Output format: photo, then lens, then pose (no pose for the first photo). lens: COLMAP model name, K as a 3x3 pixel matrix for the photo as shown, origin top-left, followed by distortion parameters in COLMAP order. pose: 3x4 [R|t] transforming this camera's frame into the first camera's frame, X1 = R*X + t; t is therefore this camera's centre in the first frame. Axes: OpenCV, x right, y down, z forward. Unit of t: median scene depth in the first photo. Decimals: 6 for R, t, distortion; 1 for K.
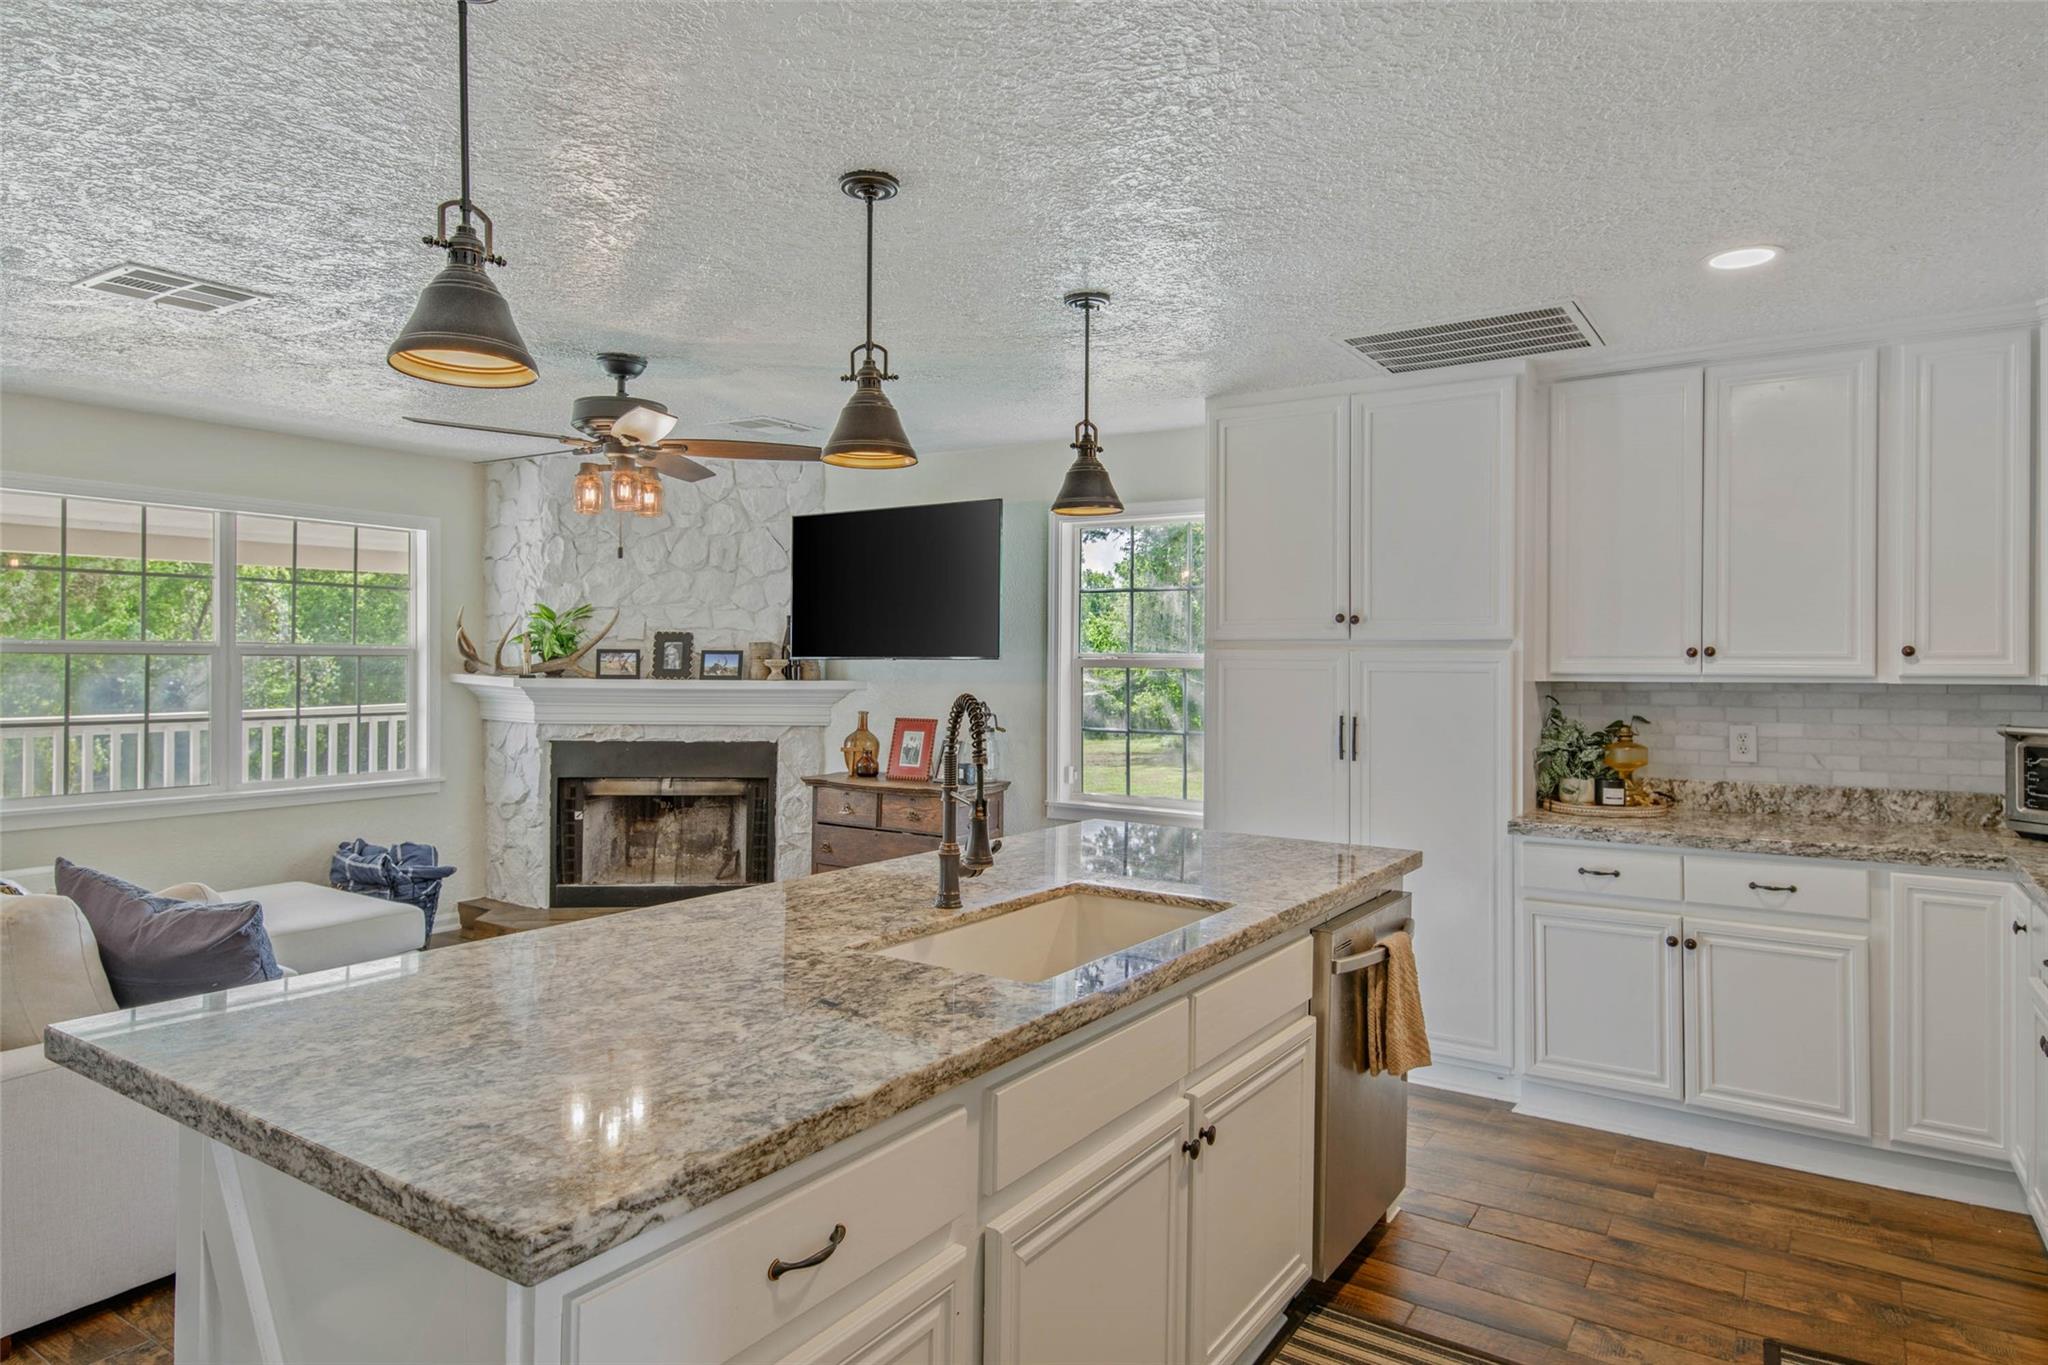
lens RADIAL K [[1196.4, 0, 1013.2], [0, 1196.4, 659.6], [0, 0, 1]] dist [0.017736, -0.006773]
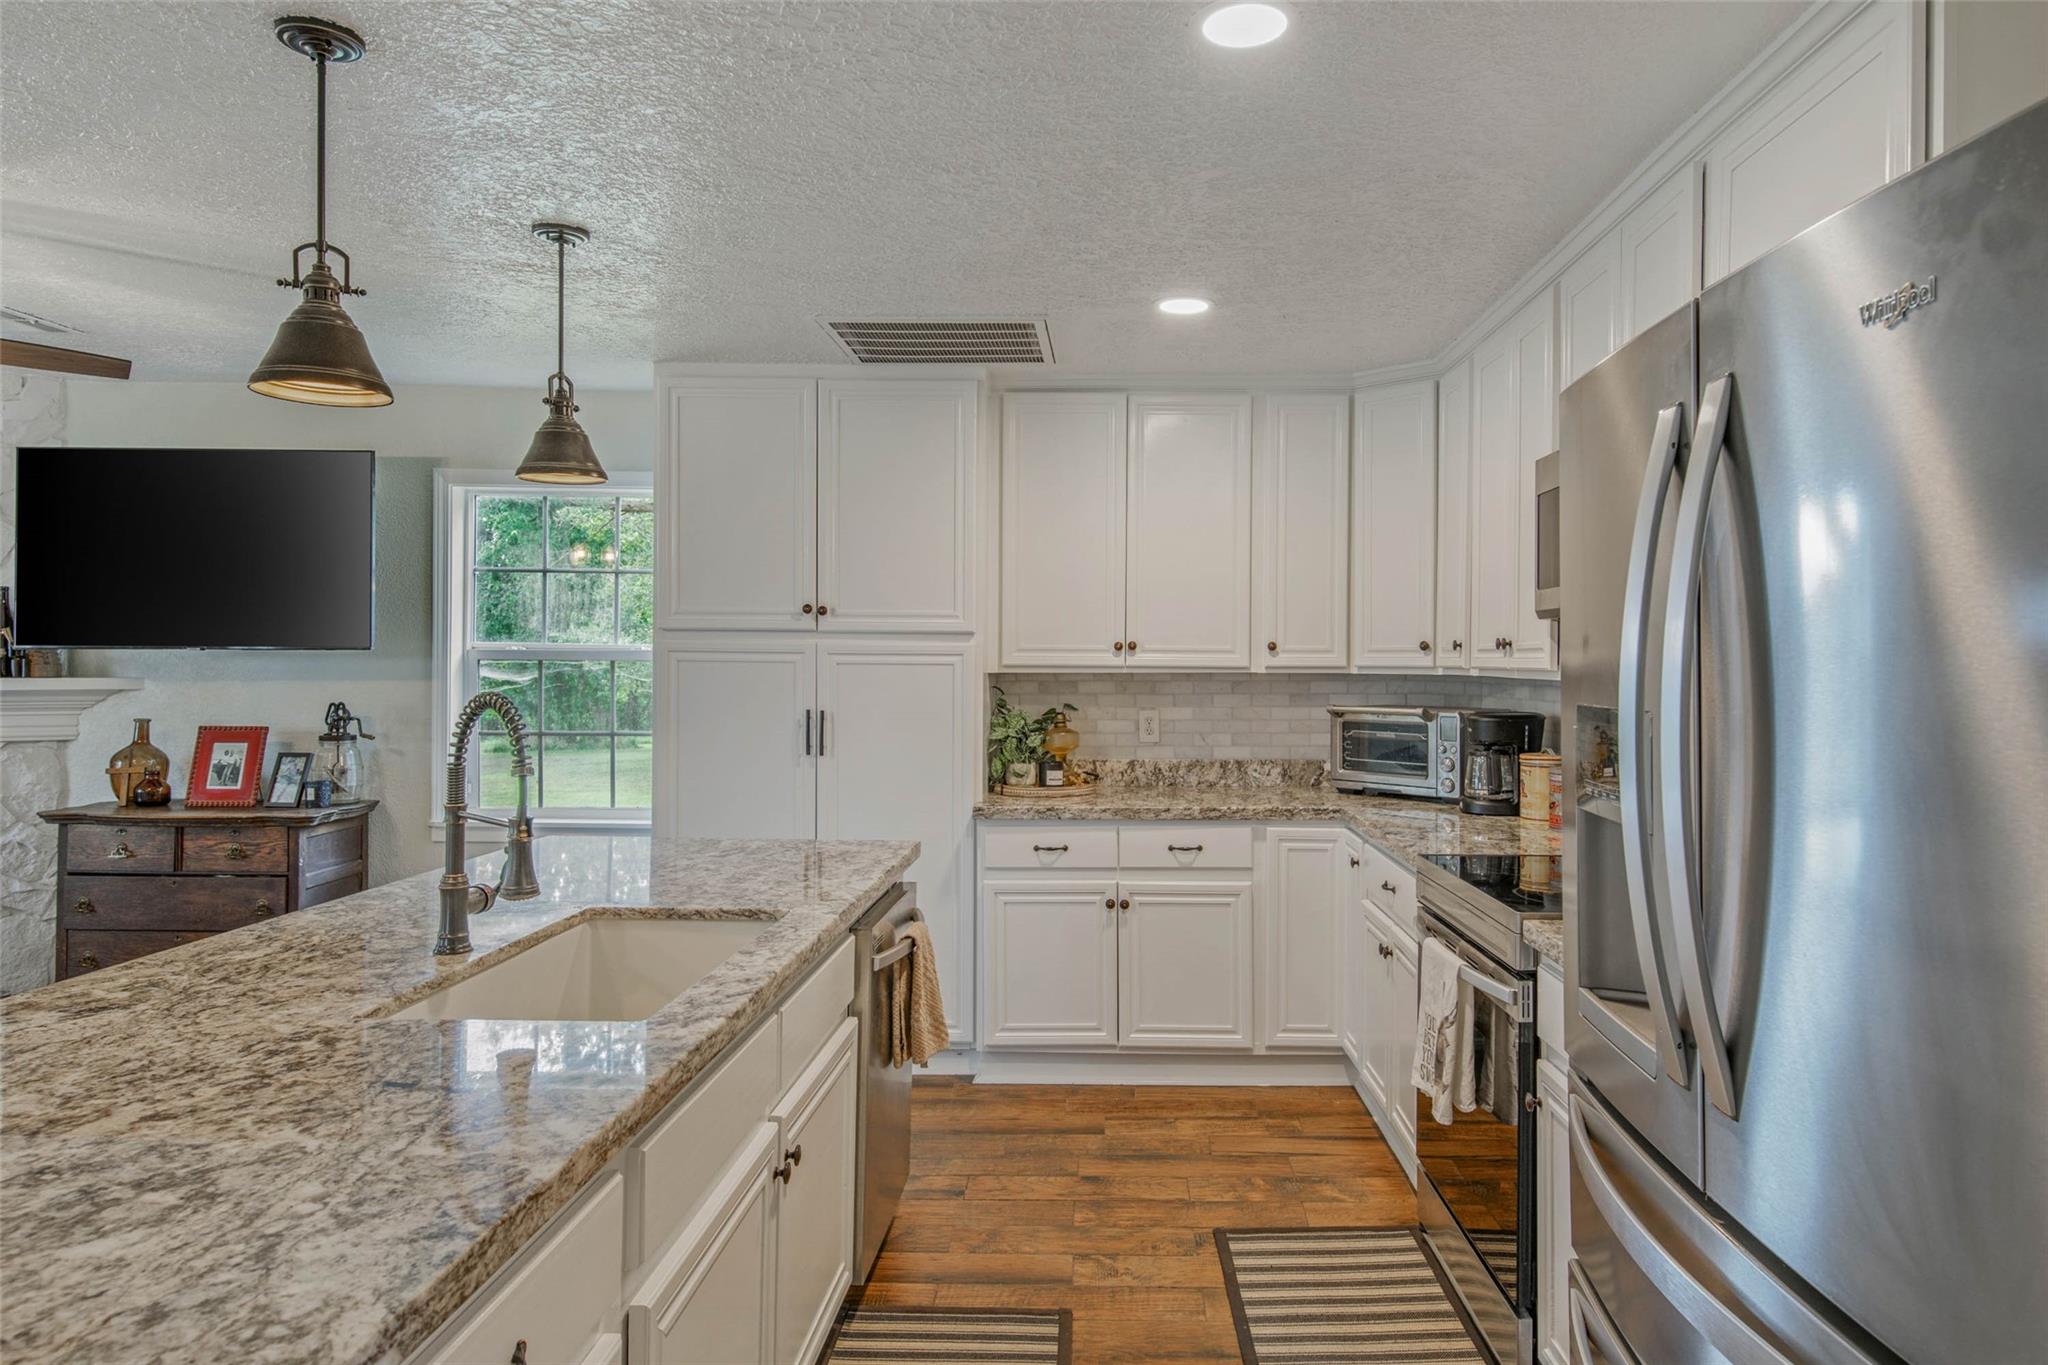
lens RADIAL K [[1262.0, 0, 1094.1], [0, 1262.0, 659.8], [0, 0, 1]] dist [0.016133, -0.005785]
pose [[0.836505, 0.000004, 0.547959, -0.102418], [-0.003668, 0.999978, 0.005593, 0.000104], [-0.547947, -0.006689, 0.836486, 0.022947]]
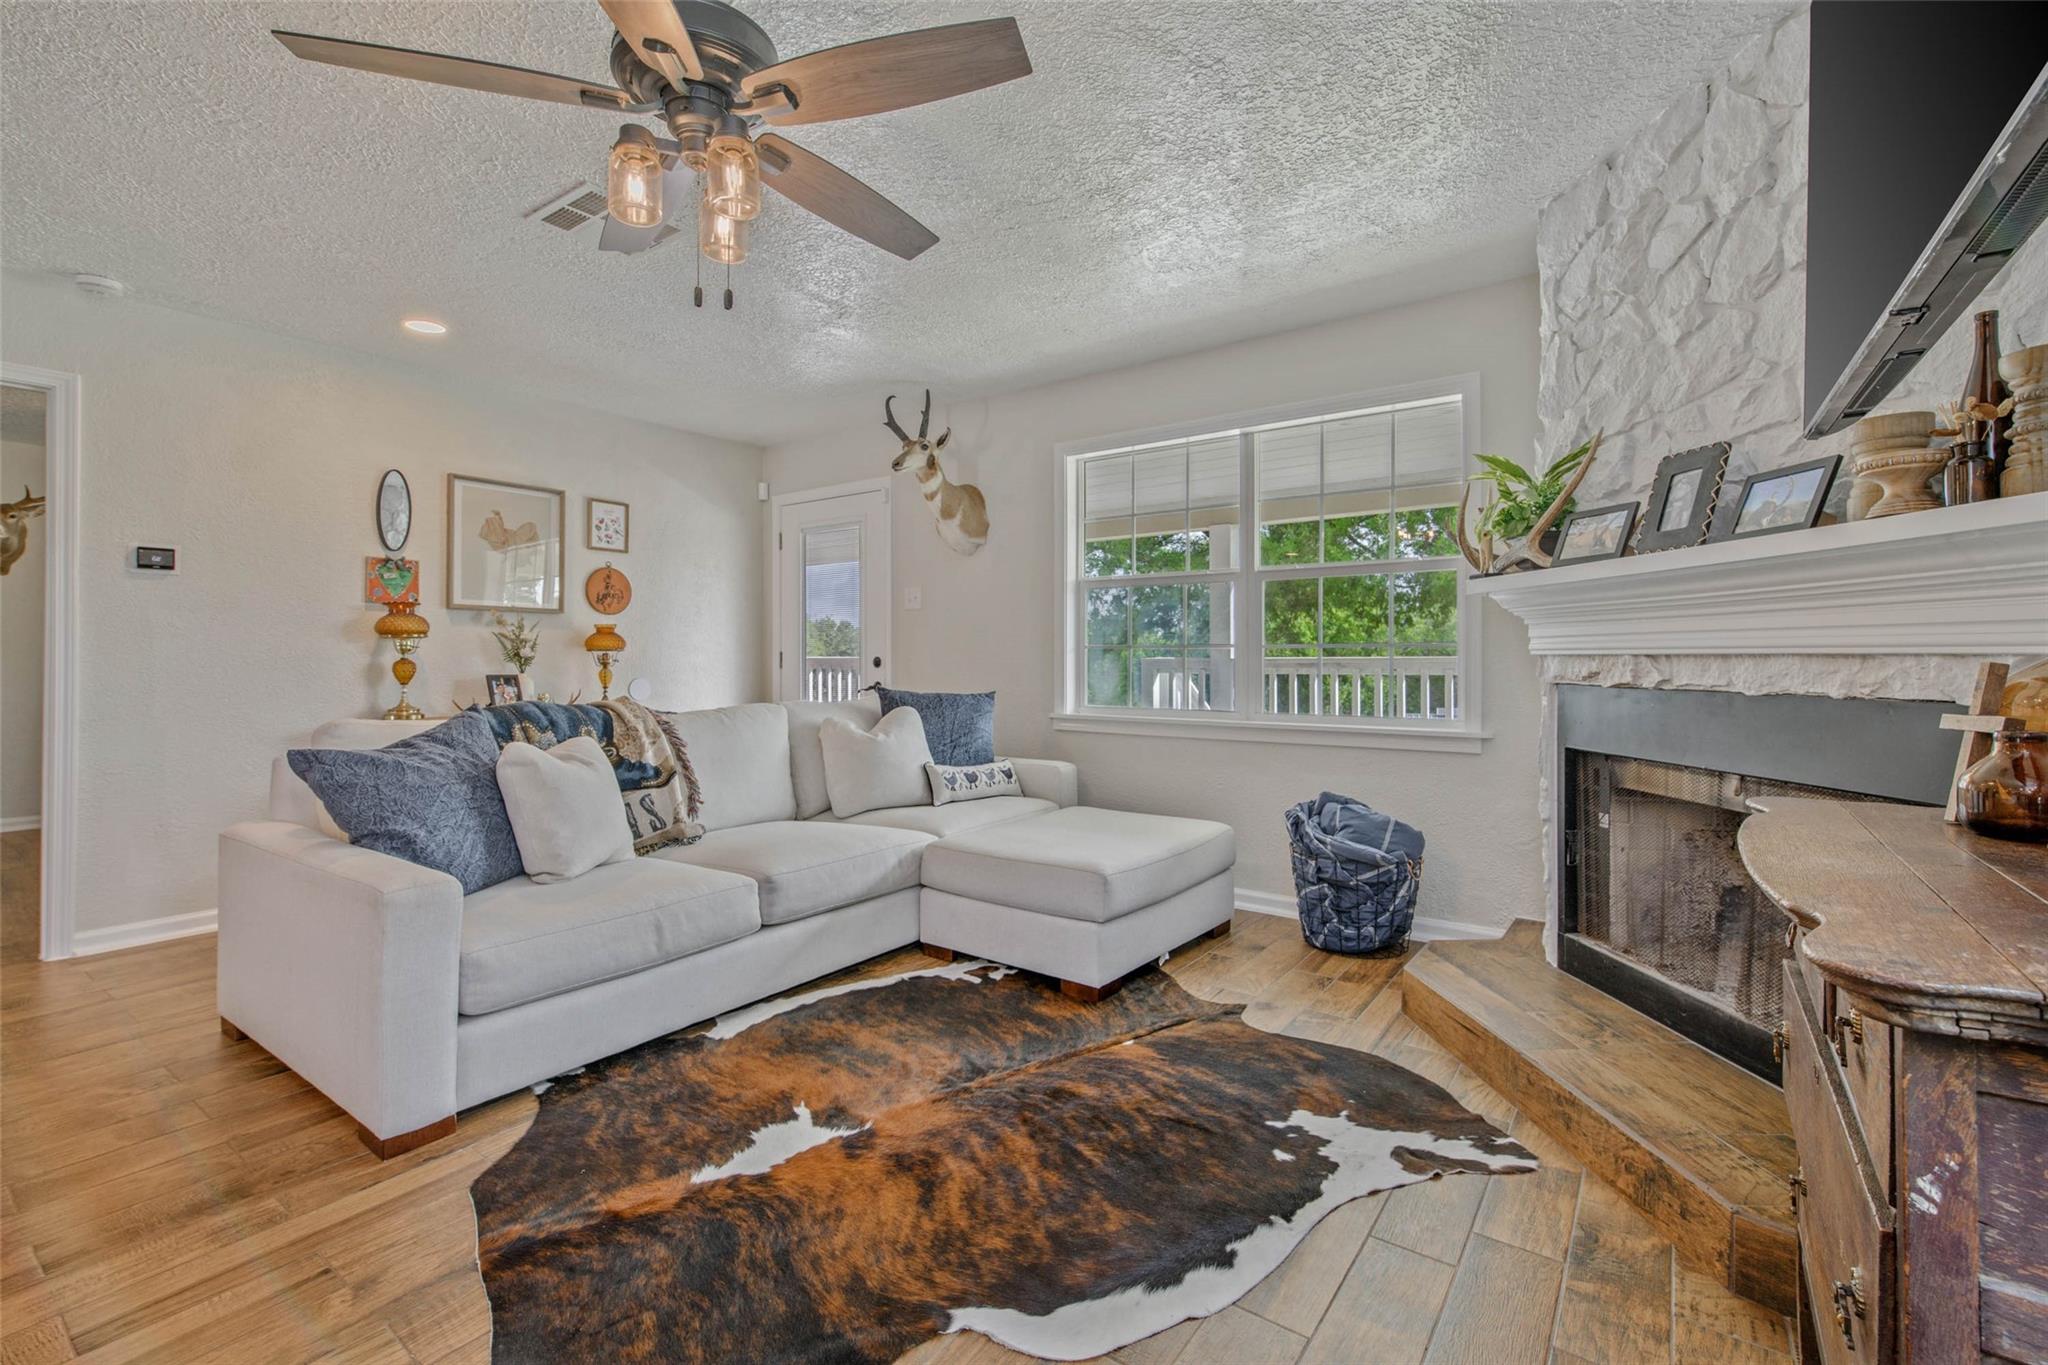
lens RADIAL K [[887.8, 0, 1026.7], [0, 887.8, 658.7], [0, 0, 1]] dist [0.001843, 0.000106]
pose [[-0.039798, -0.010186, -0.999156, 0.107275], [0.002187, 0.999945, -0.010281, 0.100274], [0.999205, -0.002594, -0.039773, 1.280486]]
